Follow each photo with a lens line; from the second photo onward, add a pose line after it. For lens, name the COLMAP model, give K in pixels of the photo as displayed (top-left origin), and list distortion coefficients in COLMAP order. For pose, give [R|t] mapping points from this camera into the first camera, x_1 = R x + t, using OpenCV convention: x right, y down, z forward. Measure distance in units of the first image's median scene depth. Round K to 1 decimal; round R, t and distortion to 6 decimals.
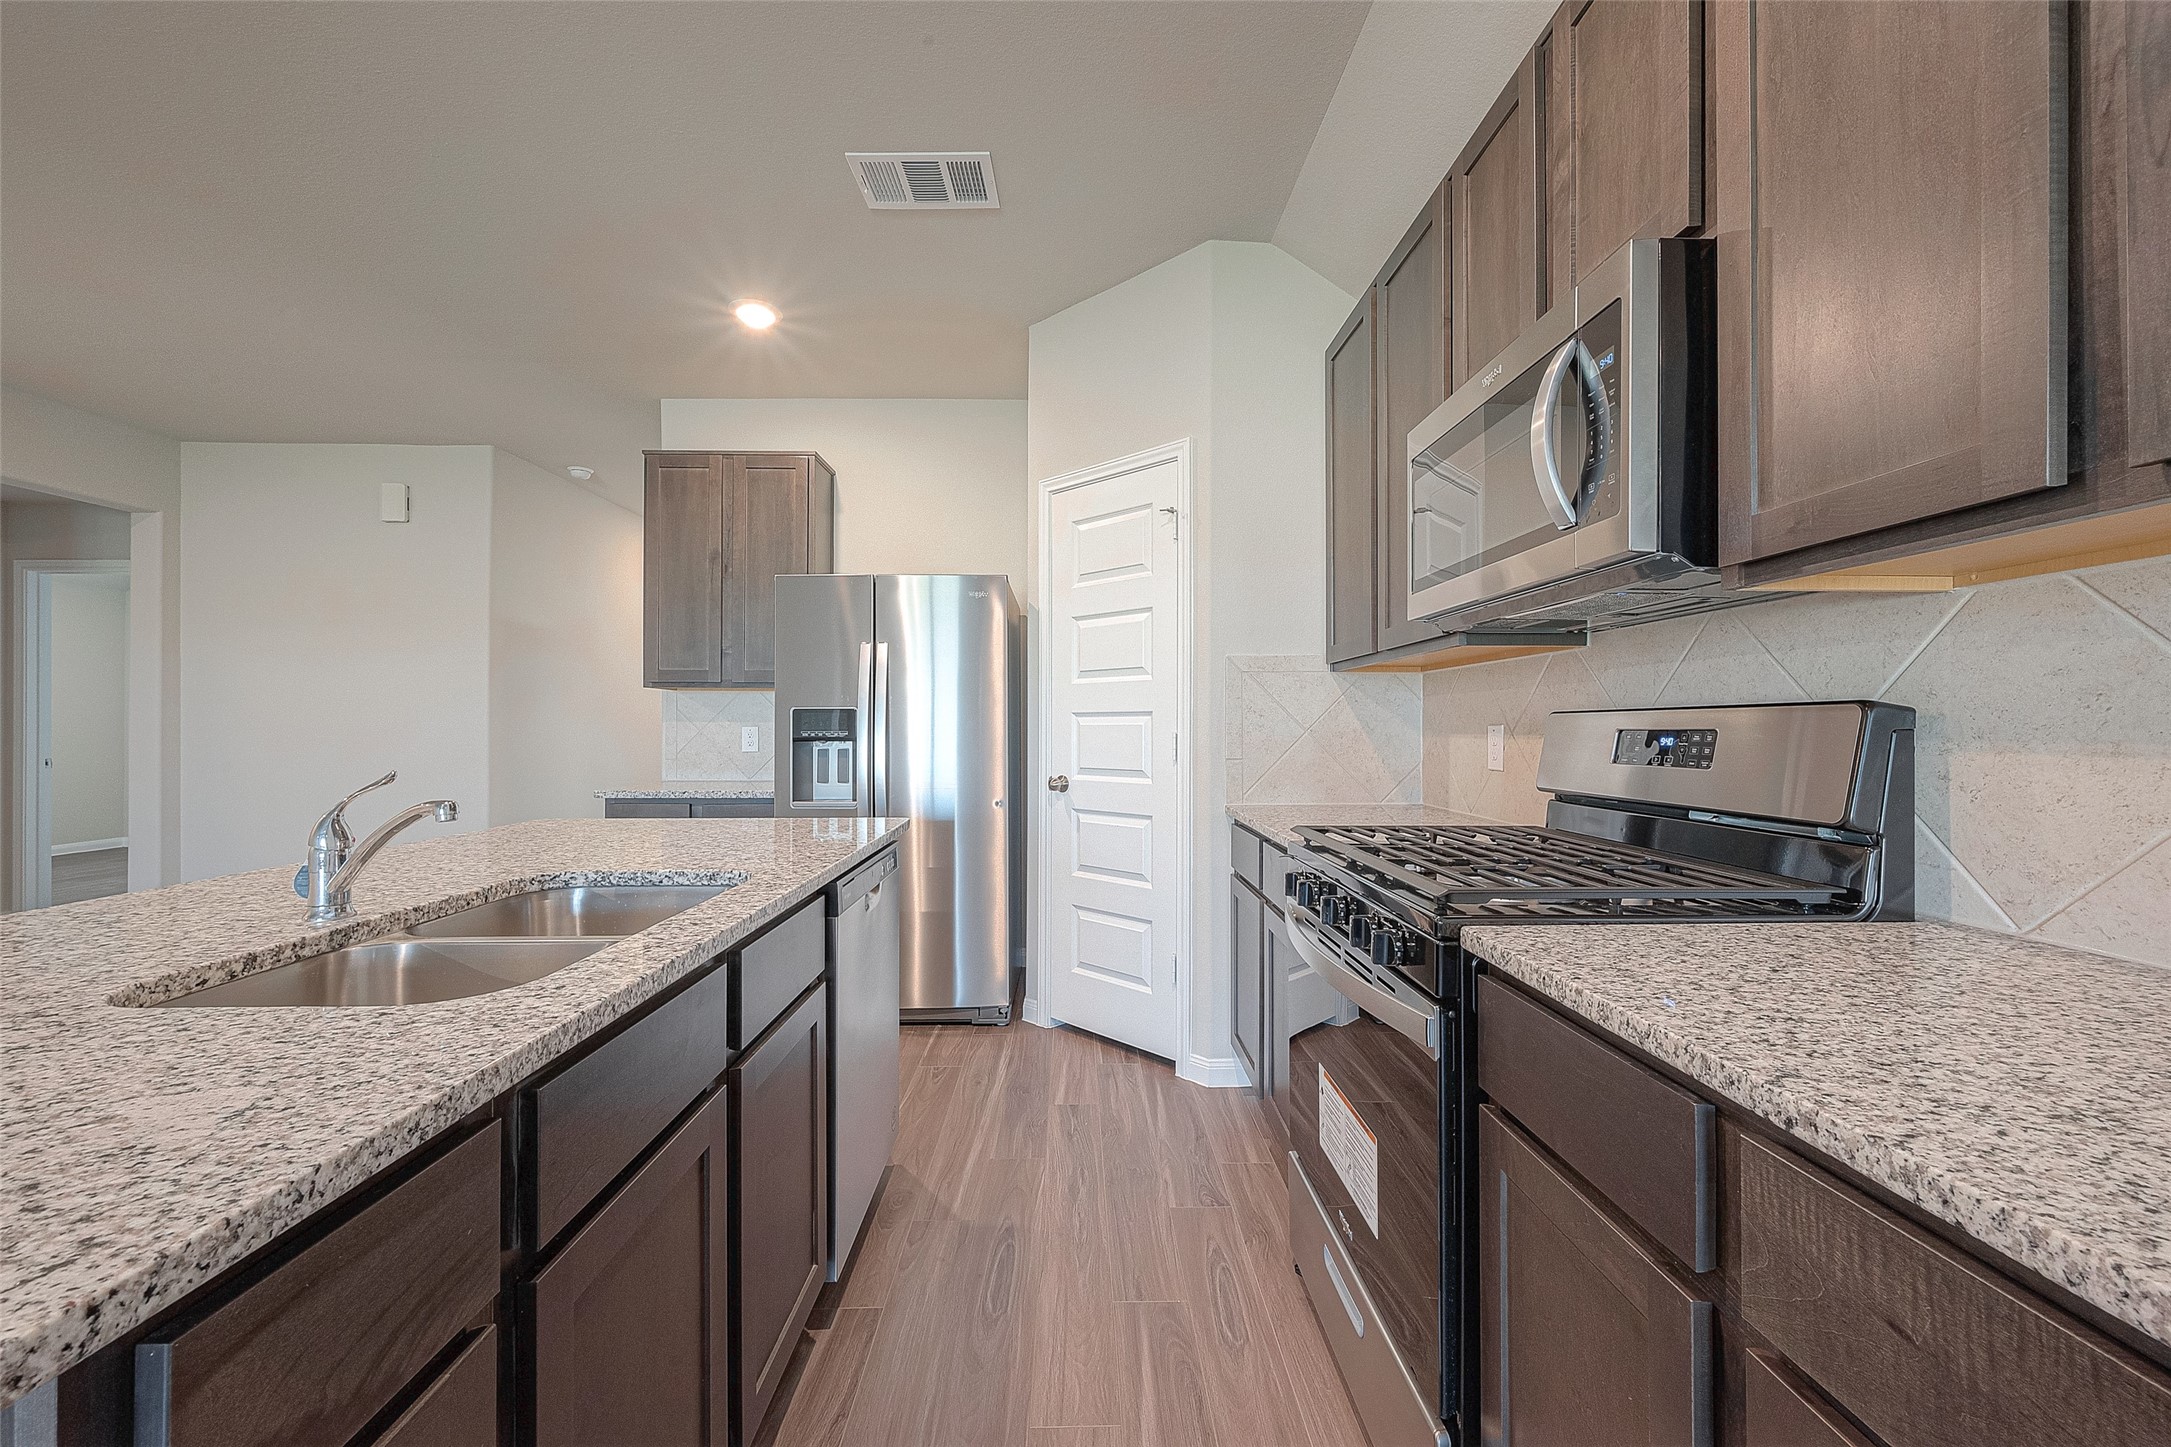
lens RADIAL K [[854.0, 0, 1082.6], [0, 854.0, 721.0], [0, 0, 1]] dist [0.000627, 0.000317]
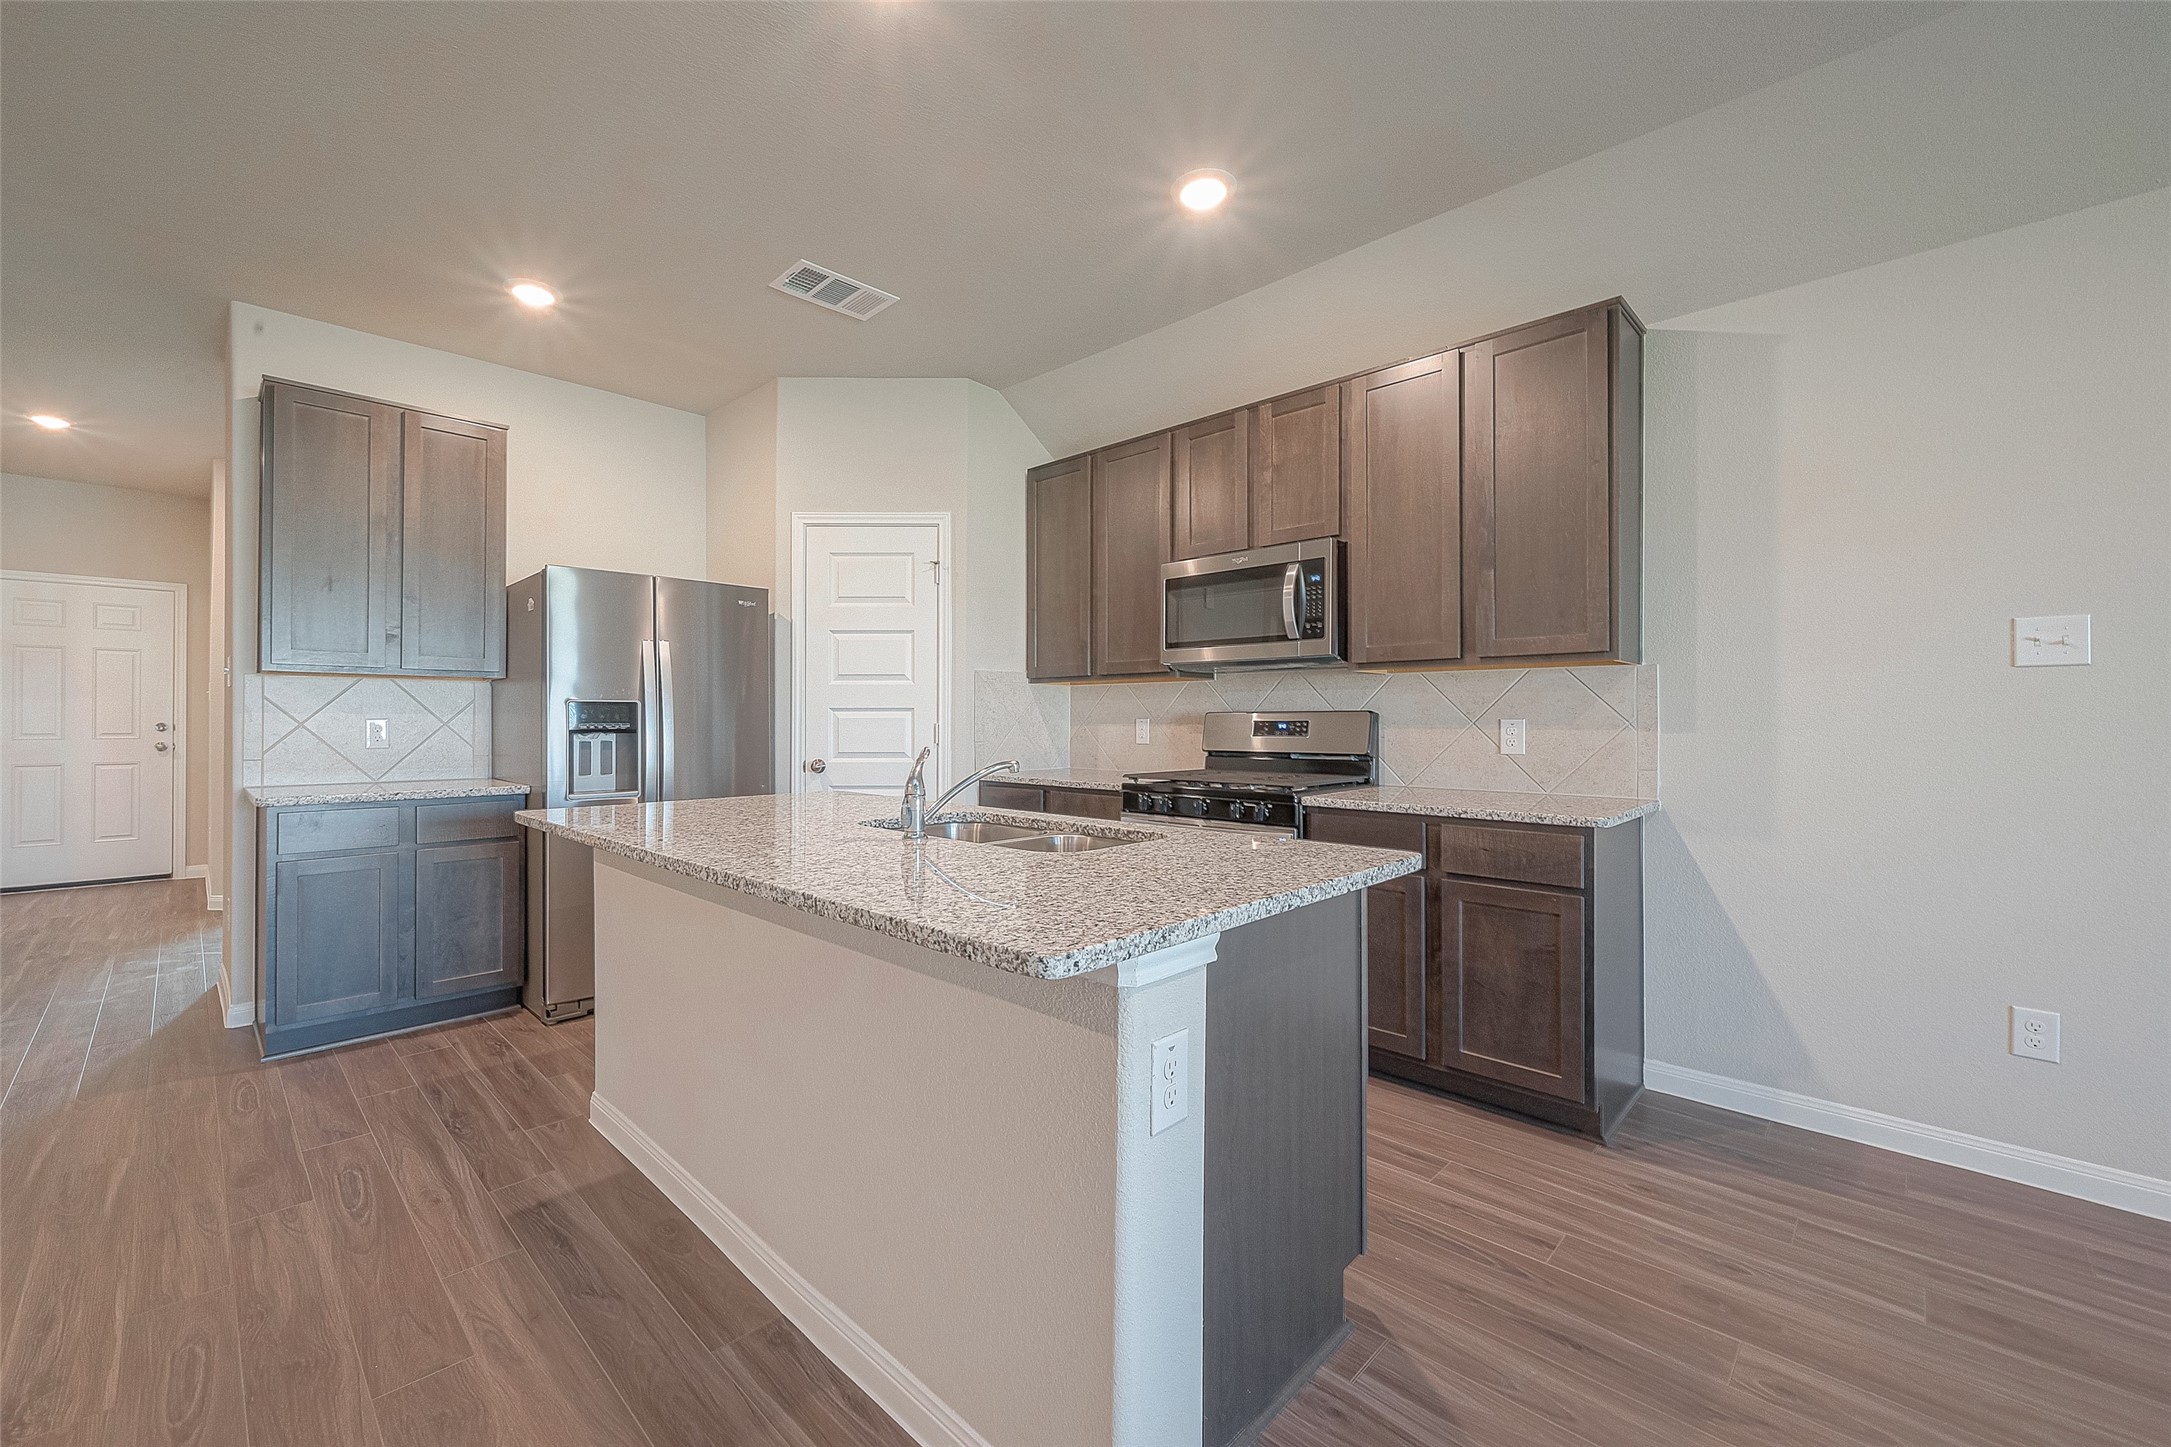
lens RADIAL K [[871.6, 0, 1050.1], [0, 871.6, 716.6], [0, 0, 1]] dist [0.000139, 0.000020]
pose [[0.719852, 0.003125, 0.694120, -1.286707], [-0.005174, 0.999986, 0.000865, -0.000078], [-0.694108, -0.004214, 0.719858, -0.247526]]
